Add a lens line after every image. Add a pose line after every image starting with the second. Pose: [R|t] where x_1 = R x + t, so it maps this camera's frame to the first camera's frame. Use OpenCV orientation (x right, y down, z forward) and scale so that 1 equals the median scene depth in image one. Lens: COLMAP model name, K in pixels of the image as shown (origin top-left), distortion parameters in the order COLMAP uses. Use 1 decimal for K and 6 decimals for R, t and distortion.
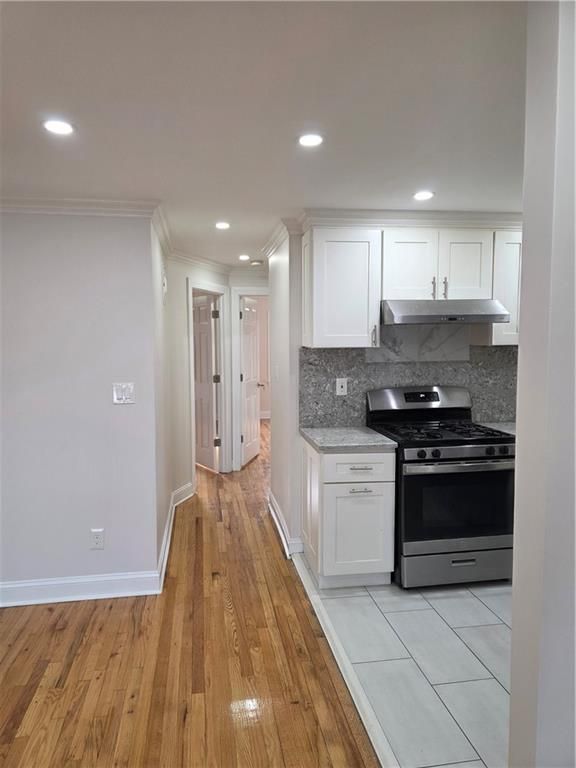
lens RADIAL K [[516.0, 0, 278.5], [0, 516.0, 380.1], [0, 0, 1]] dist [0.062887, -0.053139]
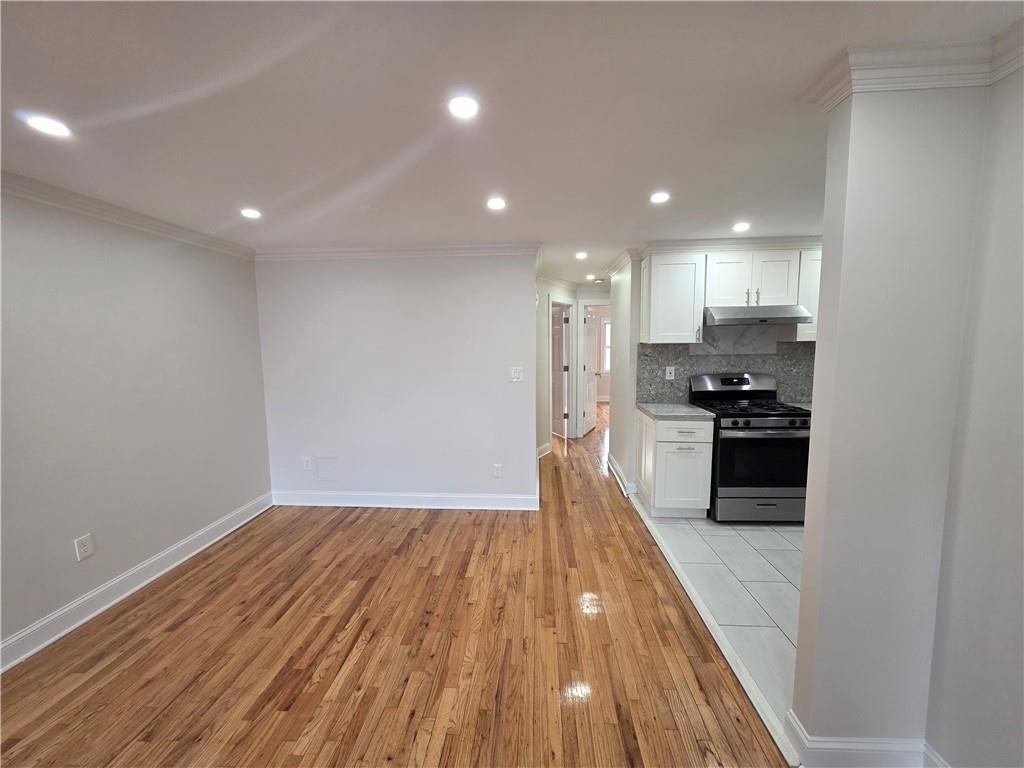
lens RADIAL K [[409.5, 0, 512.0], [0, 409.5, 384.0], [0, 0, 1]] dist [-0.000156, 0.000110]
pose [[0.976876, 0.018536, -0.213002, -0.056495], [-0.013061, 0.999548, 0.027082, 0.020067], [0.213408, -0.023674, 0.976676, -0.133689]]
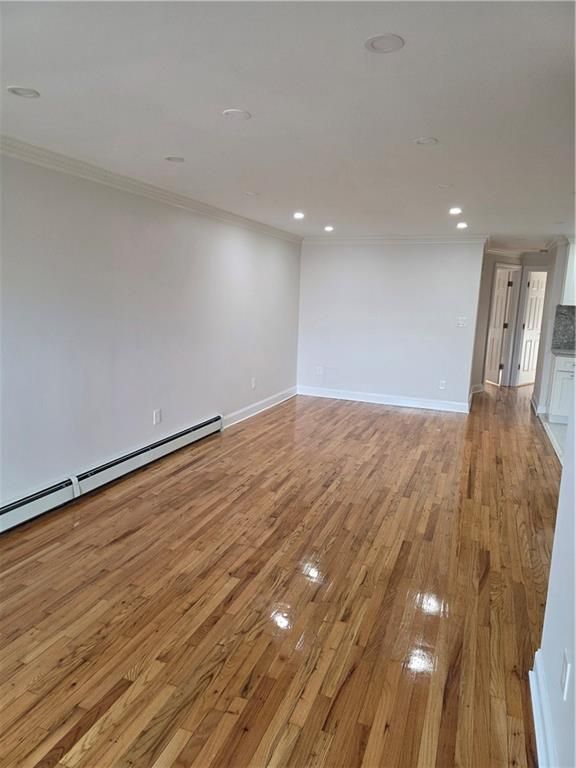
lens RADIAL K [[516.0, 0, 278.5], [0, 516.0, 380.1], [0, 0, 1]] dist [0.062887, -0.053139]
pose [[0.860638, 0.115413, -0.495967, 0.159722], [-0.077859, 0.992349, 0.095817, 0.114039], [0.503231, -0.043848, 0.863039, -1.289717]]
